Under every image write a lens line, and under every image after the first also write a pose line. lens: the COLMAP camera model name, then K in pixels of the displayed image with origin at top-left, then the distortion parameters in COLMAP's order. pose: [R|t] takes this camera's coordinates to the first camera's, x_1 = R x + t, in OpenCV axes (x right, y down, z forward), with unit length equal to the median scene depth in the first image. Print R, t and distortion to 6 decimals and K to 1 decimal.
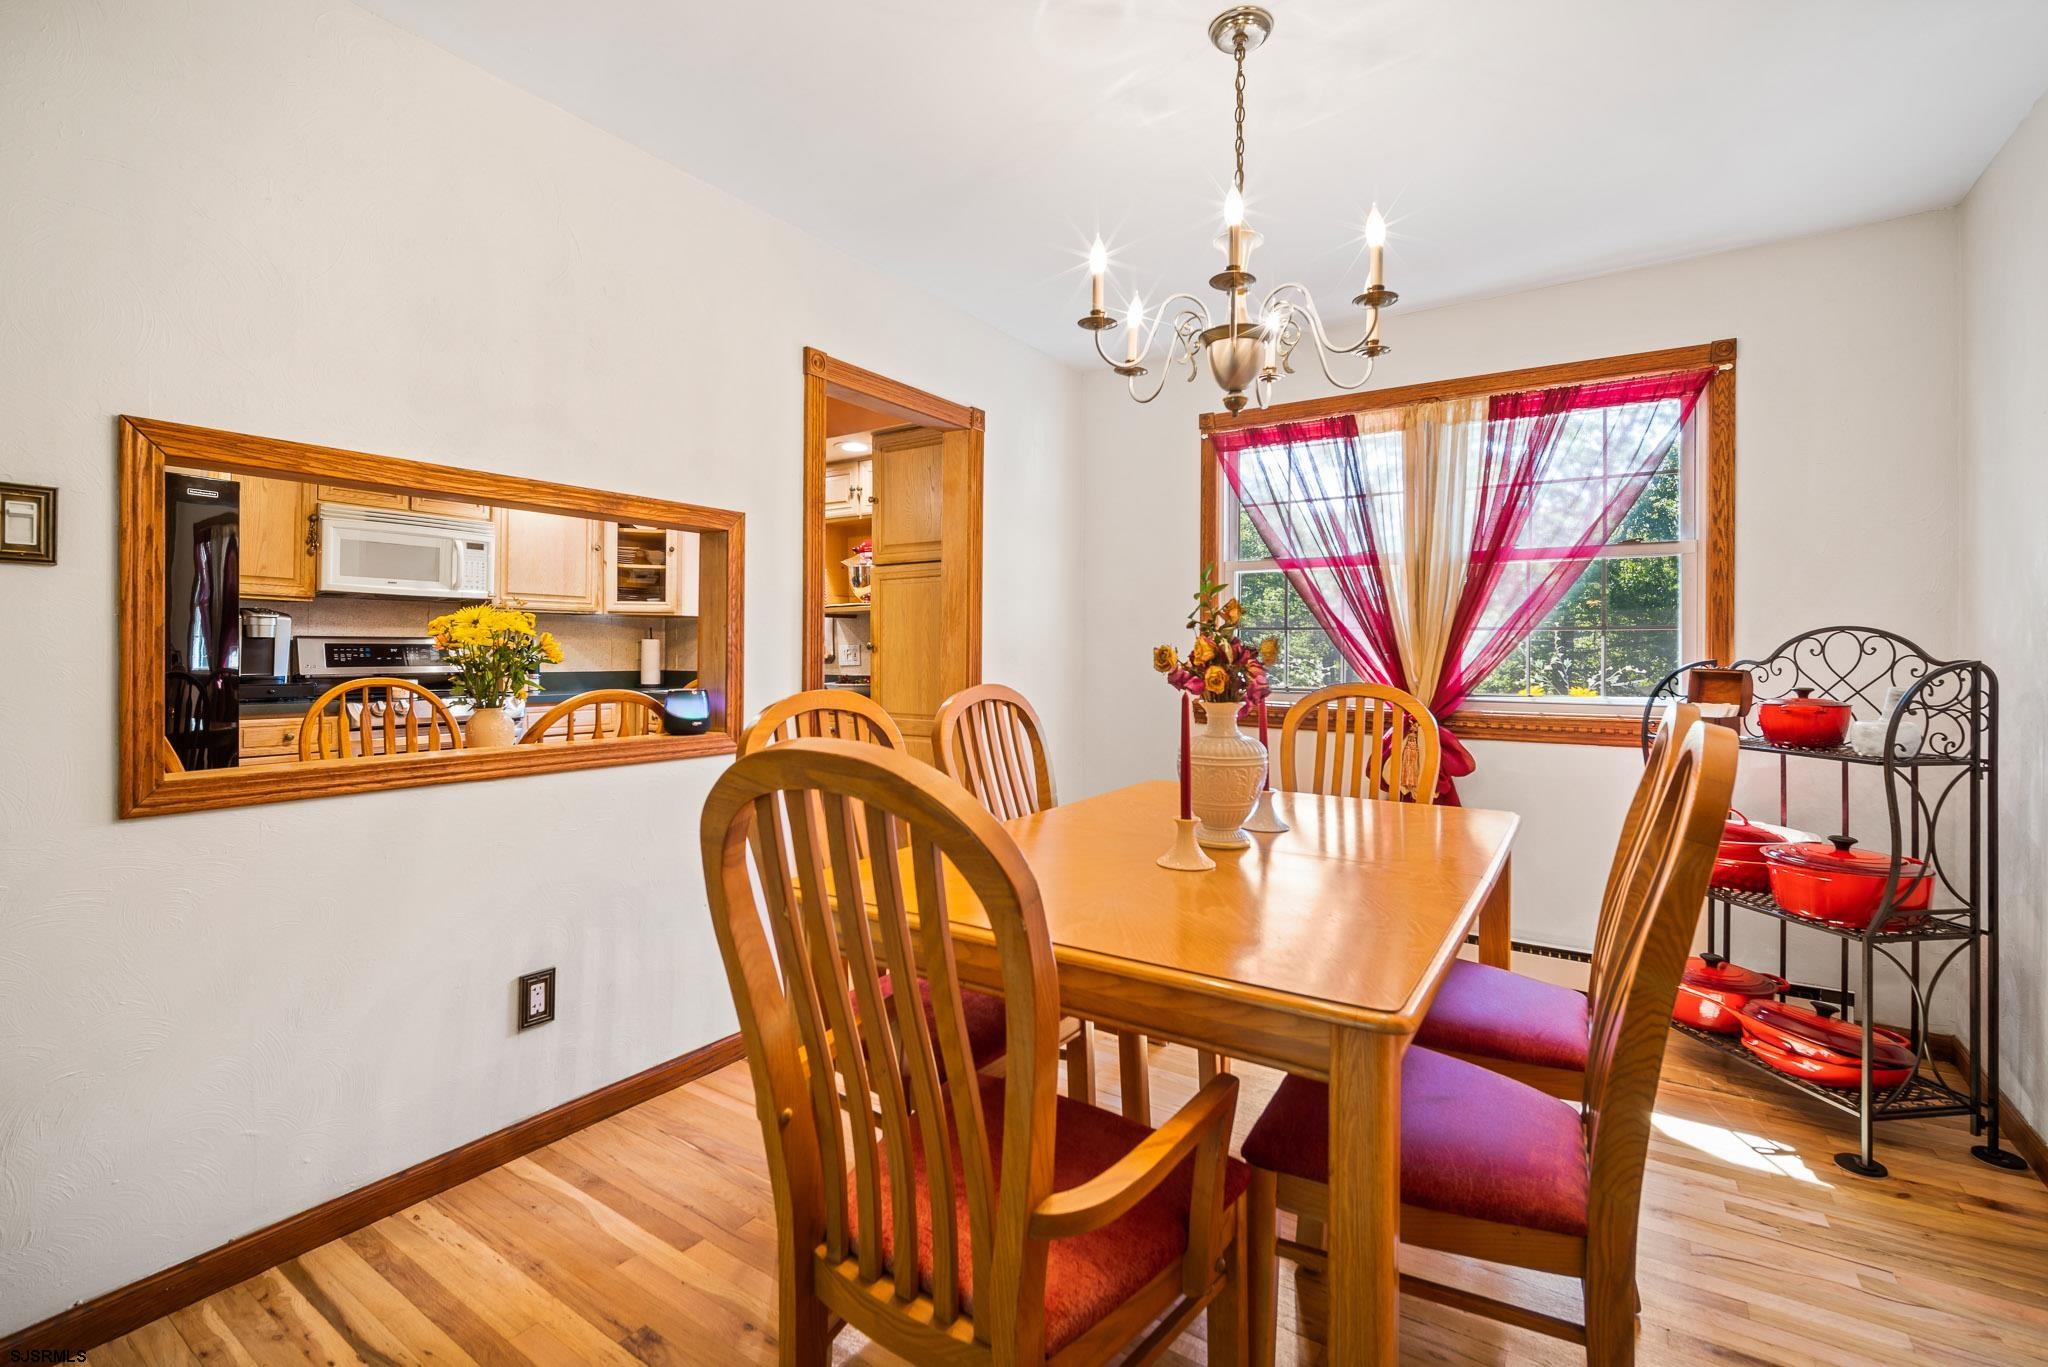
lens RADIAL K [[899.2, 0, 1032.1], [0, 899.2, 647.5], [0, 0, 1]] dist [-0.014010, 0.006085]
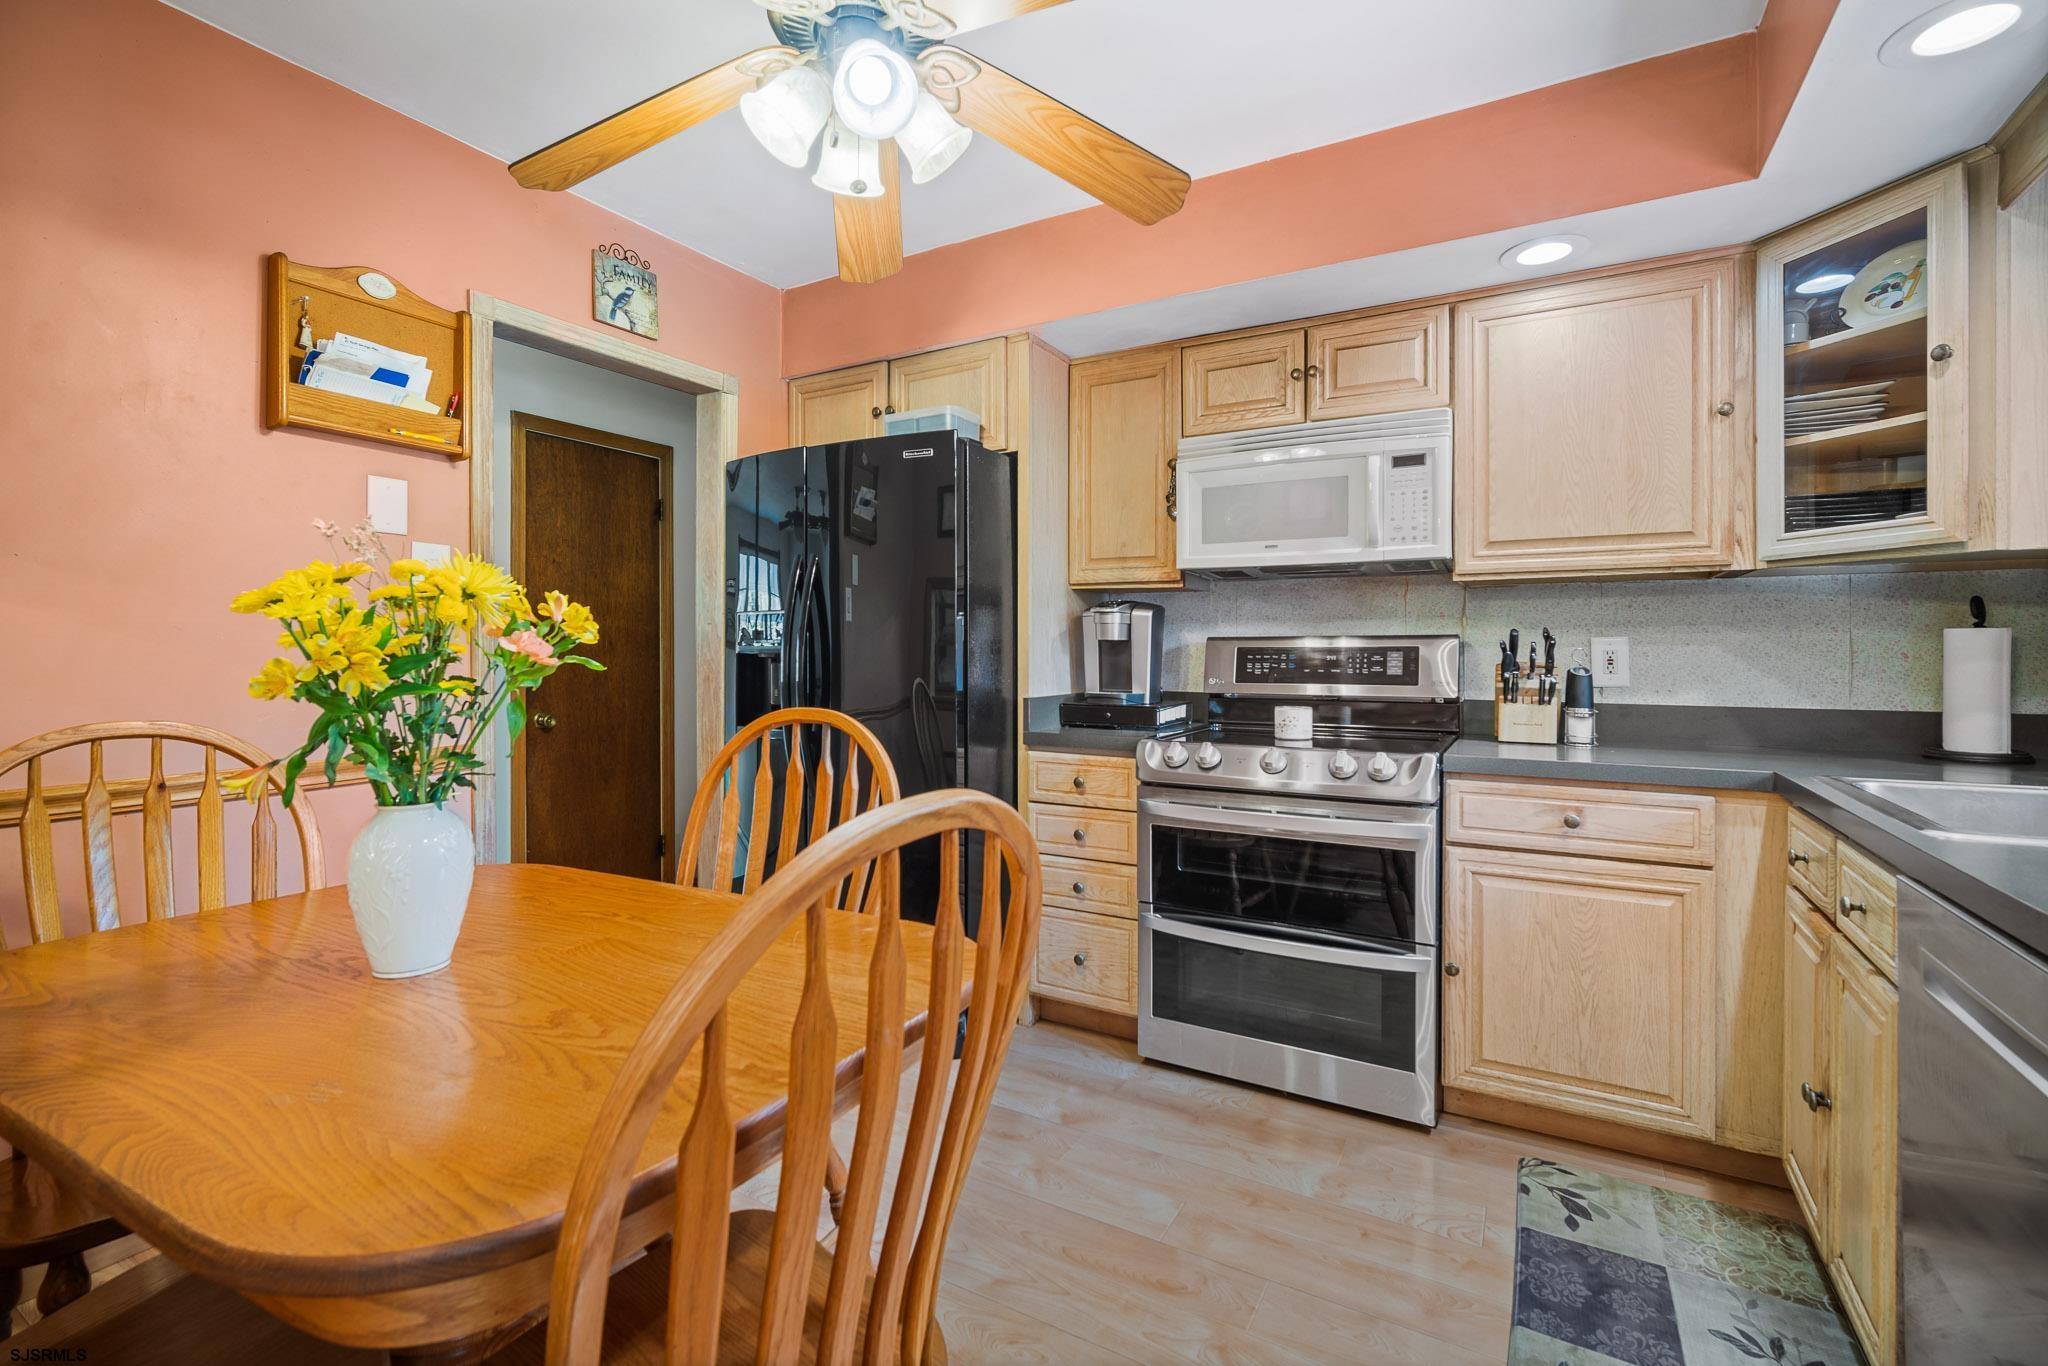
lens RADIAL K [[899.2, 0, 1032.1], [0, 899.2, 647.0], [0, 0, 1]] dist [-0.014010, 0.006085]
pose [[0.075882, -0.000319, -0.997117, -0.104457], [0.006131, 0.999981, 0.000147, -0.004969], [0.997098, -0.006125, 0.075883, 0.676331]]
